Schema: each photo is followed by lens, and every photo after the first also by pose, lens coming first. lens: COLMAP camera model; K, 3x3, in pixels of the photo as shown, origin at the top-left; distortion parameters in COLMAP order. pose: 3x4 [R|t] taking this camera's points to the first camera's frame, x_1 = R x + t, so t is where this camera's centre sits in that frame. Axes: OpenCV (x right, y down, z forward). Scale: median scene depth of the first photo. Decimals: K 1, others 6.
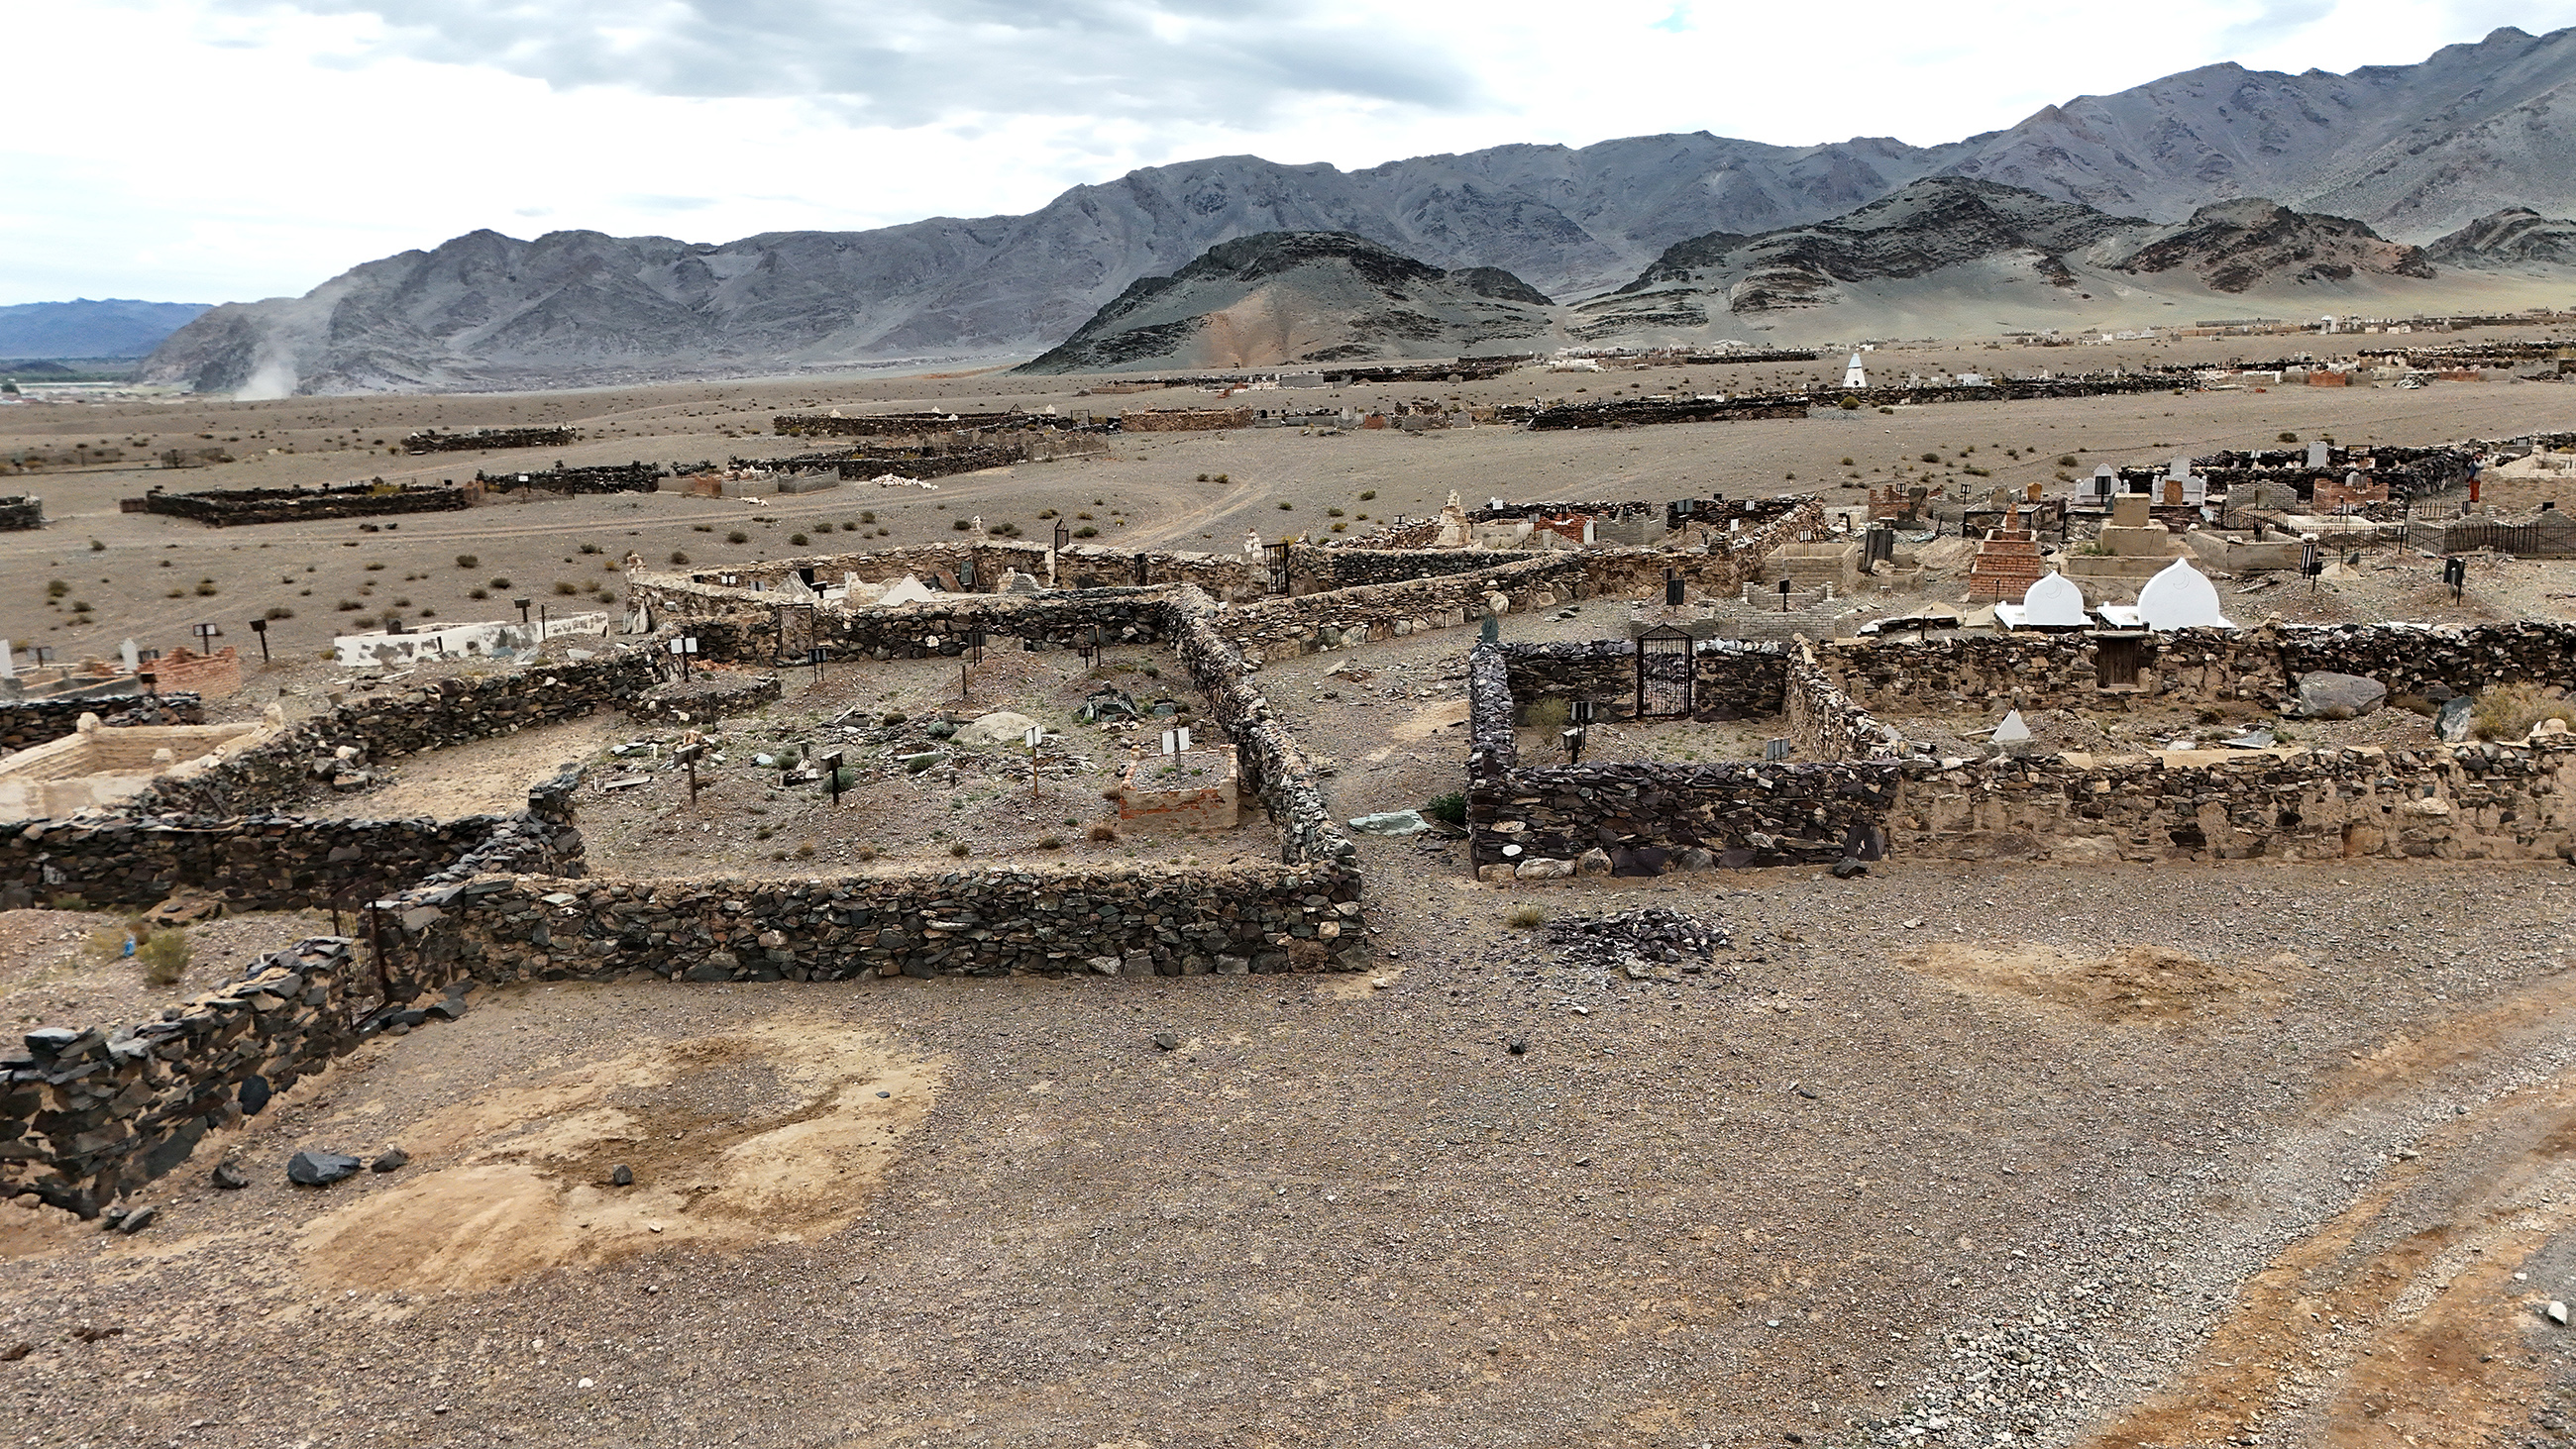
lens RADIAL K [[1869.9, 0, 1284.7], [0, 1869.9, 671.0], [0, 0, 1]] dist [0.084826, -0.075706]
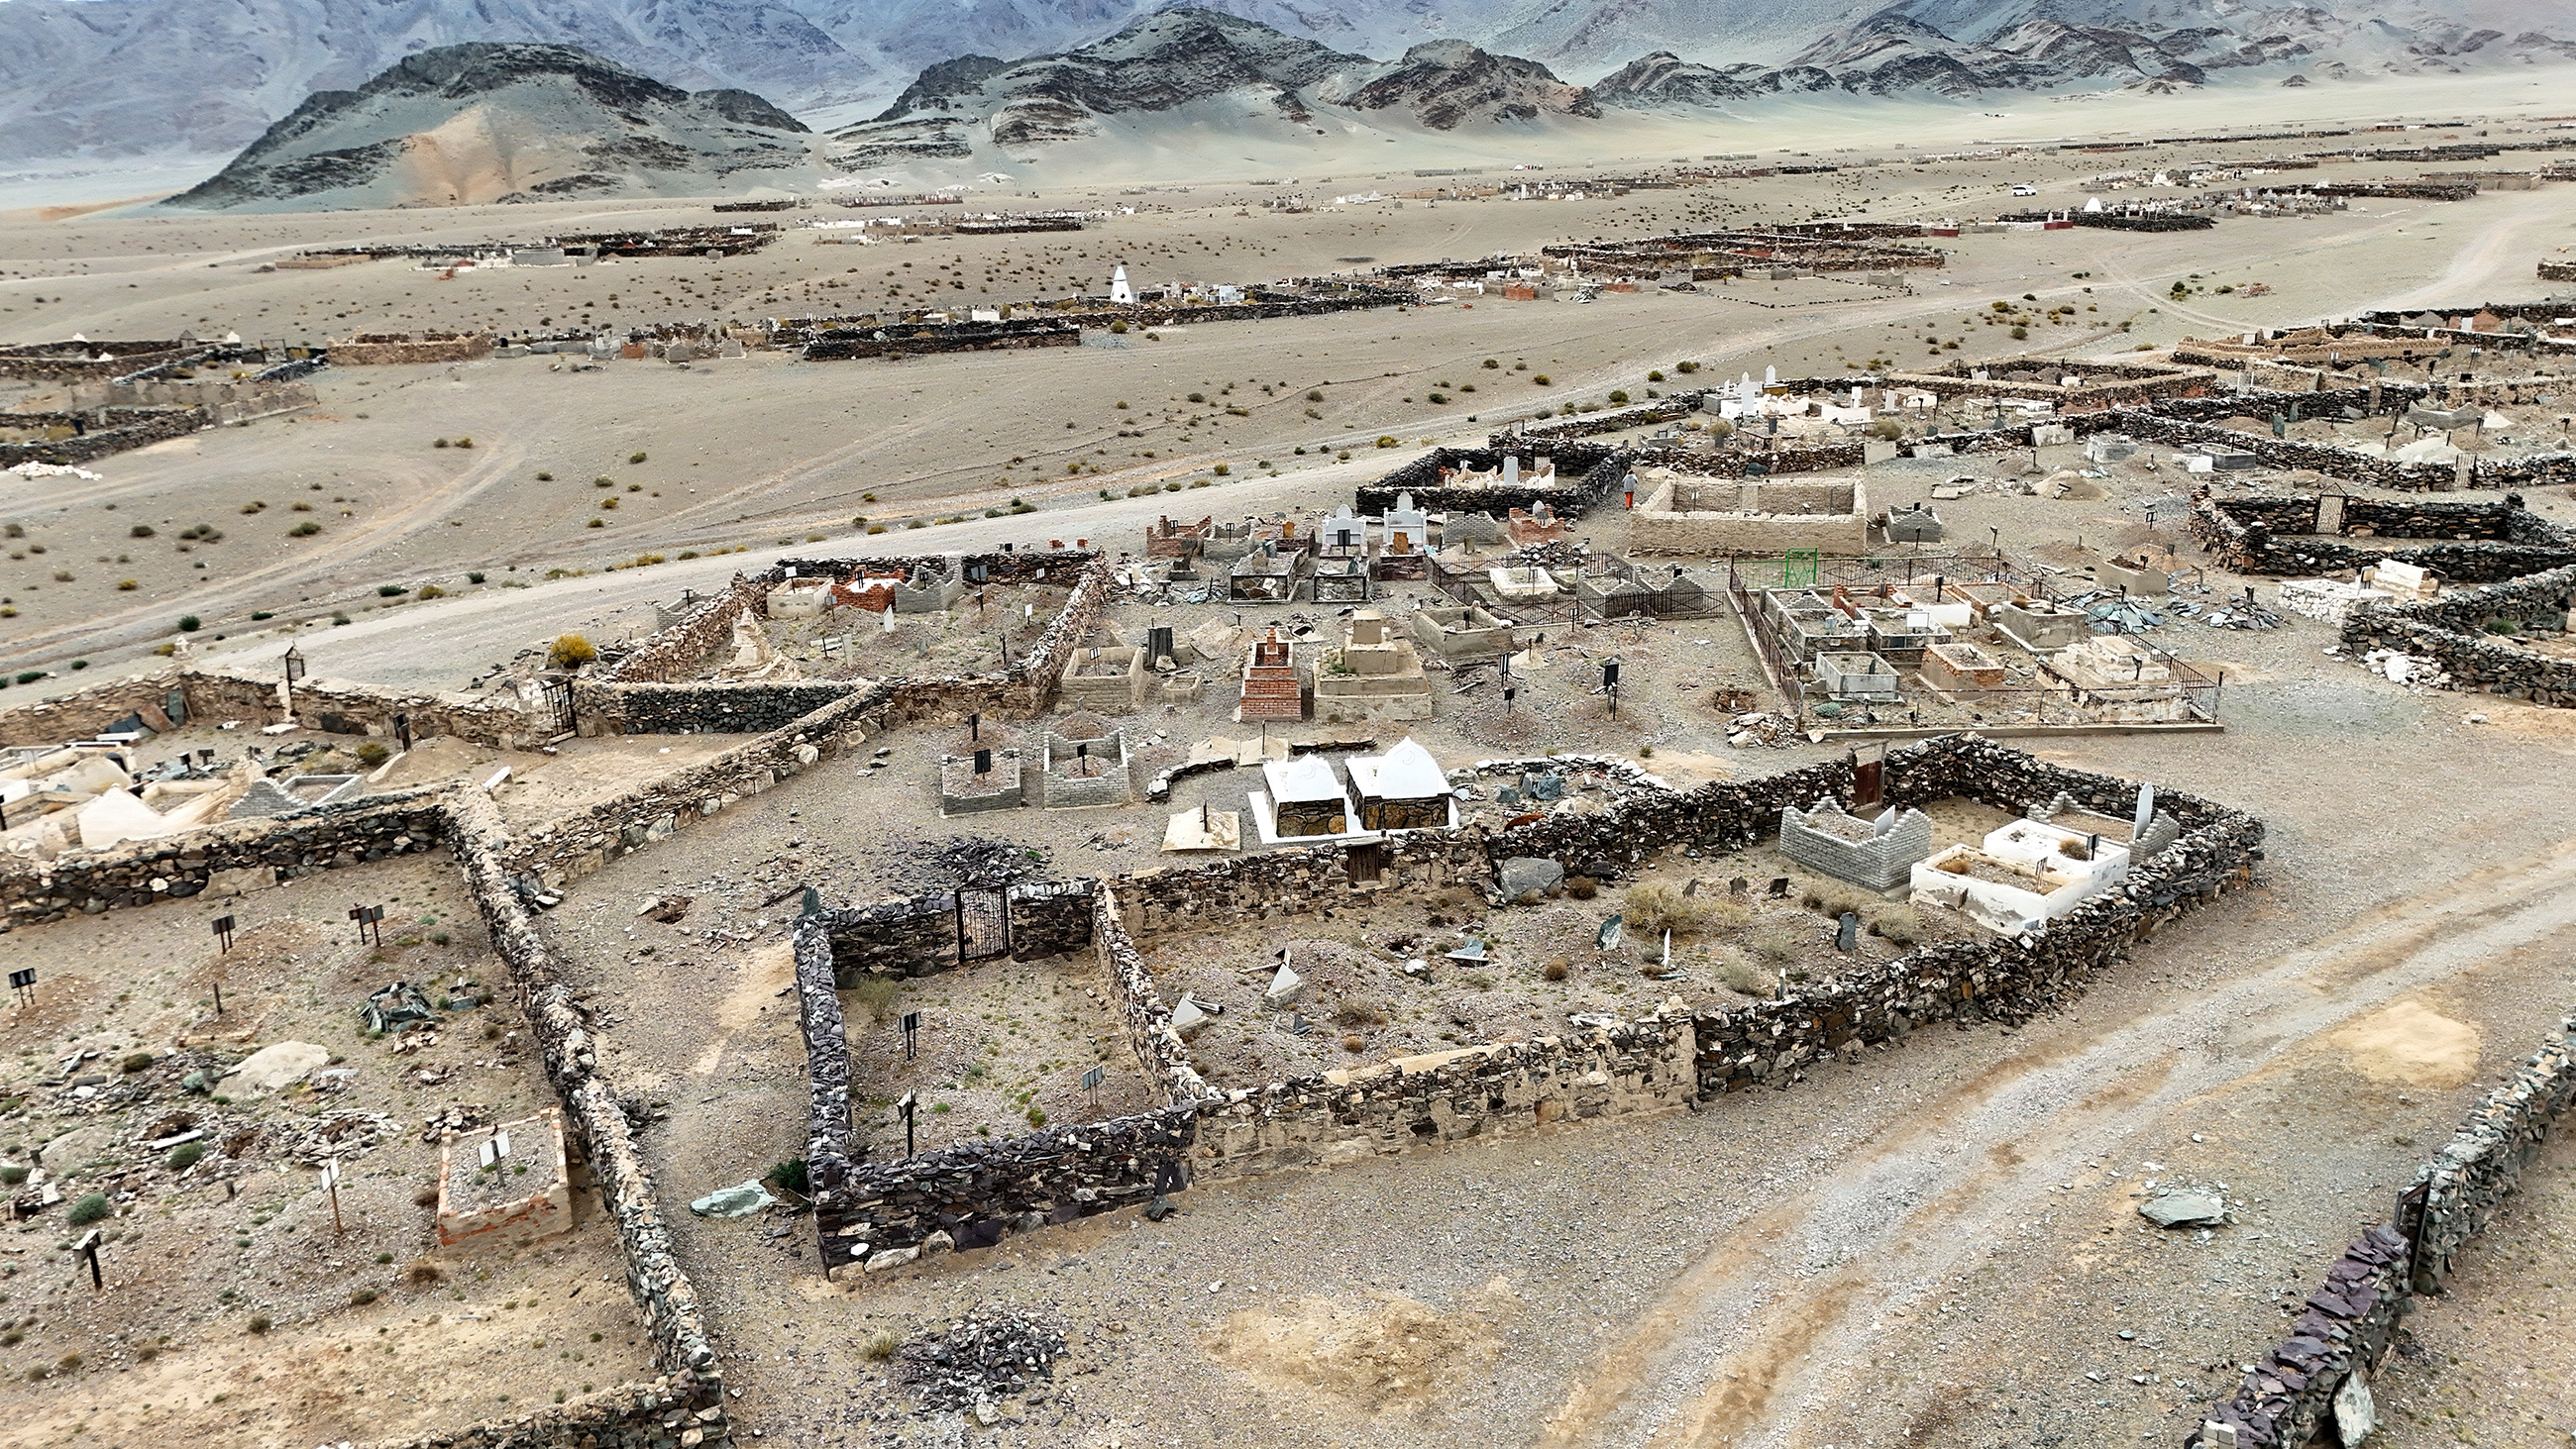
lens RADIAL K [[1869.9, 0, 1271.8], [0, 1869.9, 720.5], [0, 0, 1]] dist [0.084826, -0.075706]
pose [[0.932904, -0.098206, 0.346477, -0.001247], [0.069506, 0.993111, 0.094340, -0.205935], [-0.353355, -0.063928, 0.933303, -0.043461]]
